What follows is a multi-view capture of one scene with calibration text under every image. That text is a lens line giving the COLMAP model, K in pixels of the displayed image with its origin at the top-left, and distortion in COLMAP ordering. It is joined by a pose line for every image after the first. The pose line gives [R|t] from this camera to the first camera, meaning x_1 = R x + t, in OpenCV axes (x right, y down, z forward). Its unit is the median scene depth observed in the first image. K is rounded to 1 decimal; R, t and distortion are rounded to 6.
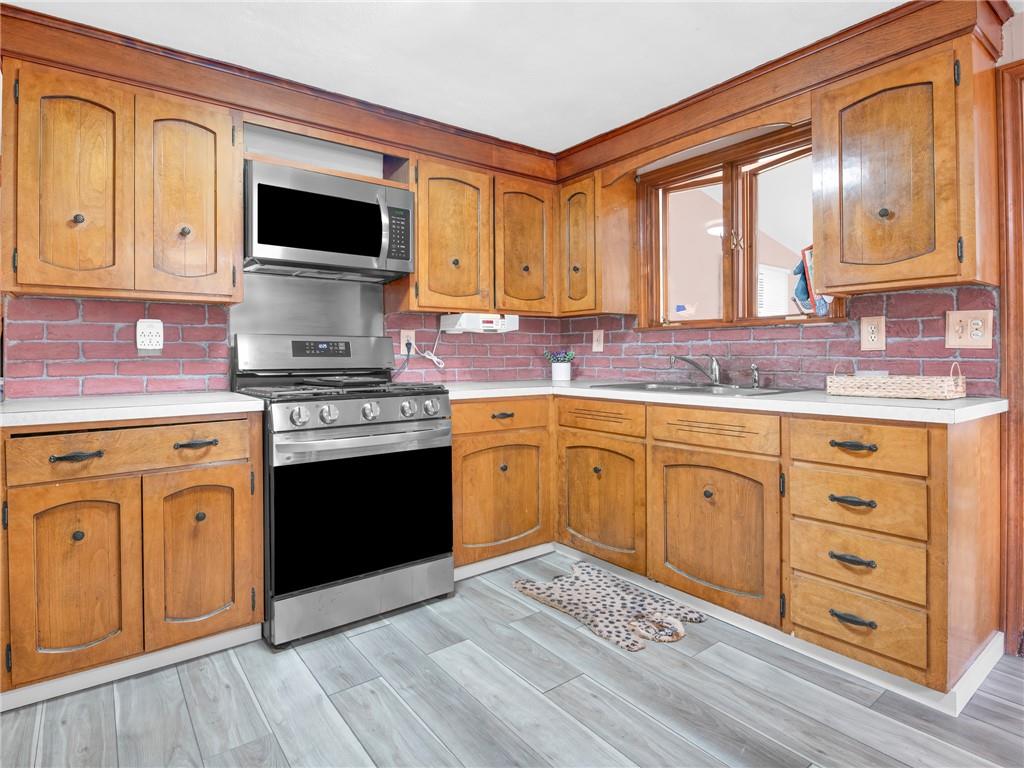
lens RADIAL K [[548.2, 0, 496.8], [0, 548.2, 355.2], [0, 0, 1]] dist [-0.000964, -0.011269]
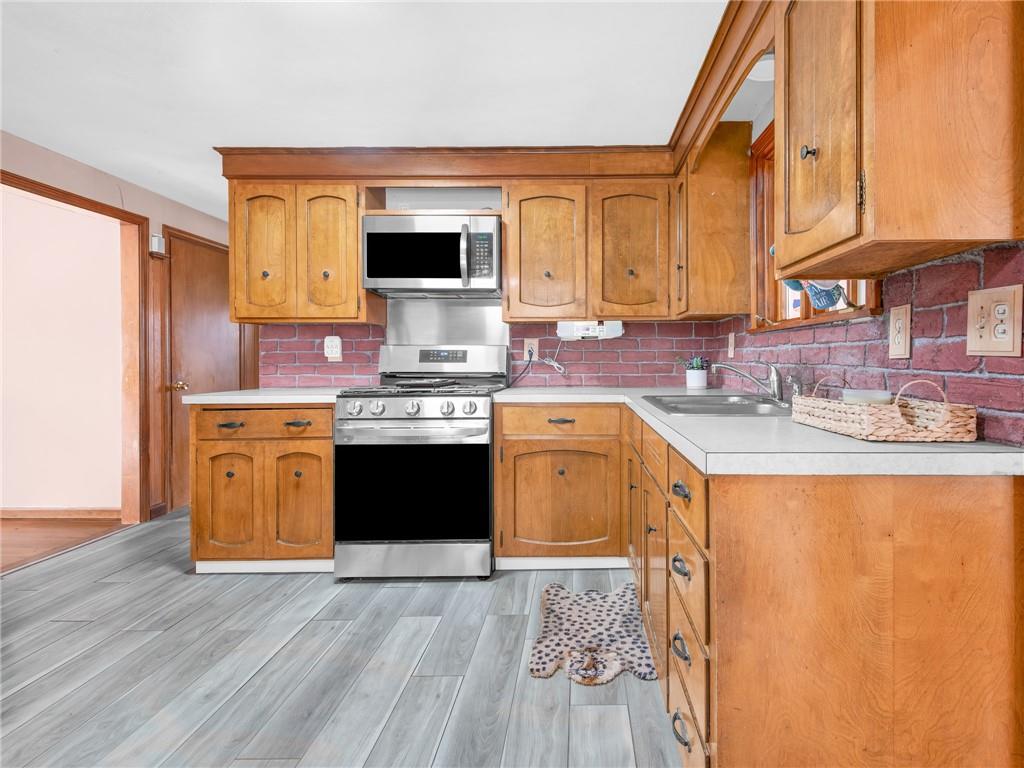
lens RADIAL K [[525.3, 0, 583.0], [0, 525.3, 362.0], [0, 0, 1]] dist [0.010953, -0.002014]
pose [[0.805781, 0.005138, -0.592192, 0.737986], [-0.000860, 0.999971, 0.007507, -0.008850], [0.592214, -0.005540, 0.805762, 0.274887]]
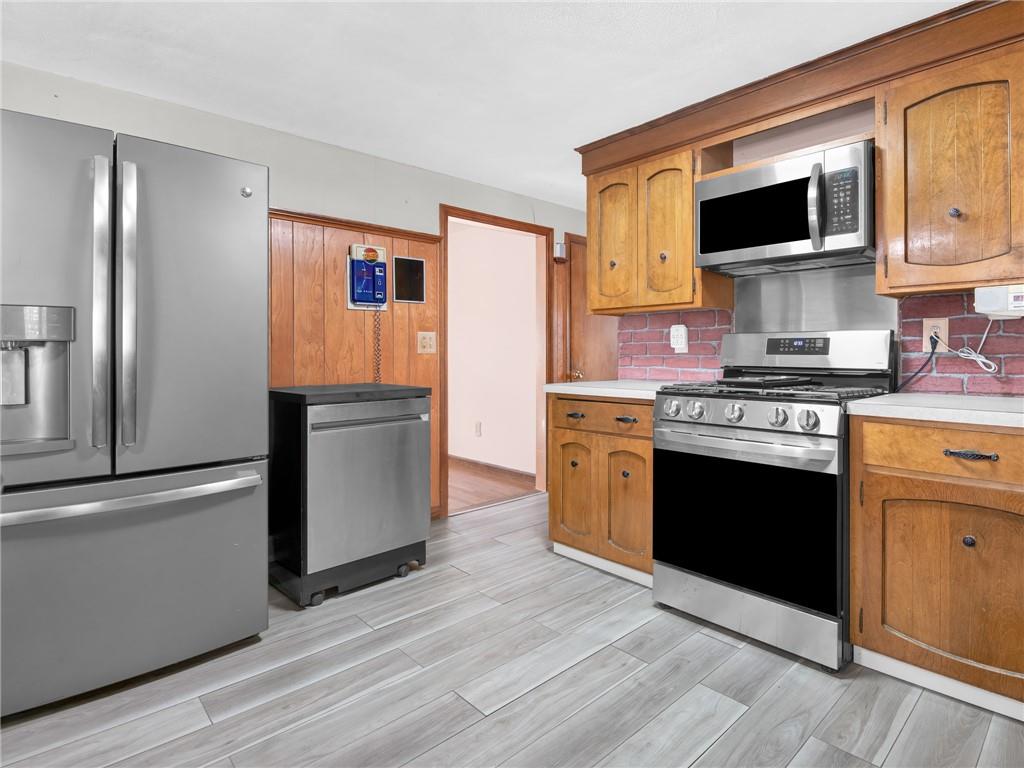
lens RADIAL K [[548.2, 0, 574.1], [0, 548.2, 350.1], [0, 0, 1]] dist [-0.000964, -0.011269]
pose [[0.153273, 0.000872, -0.988184, 0.635595], [0.000909, 0.999999, 0.001023, -0.007562], [0.988184, -0.001055, 0.153272, 0.562615]]
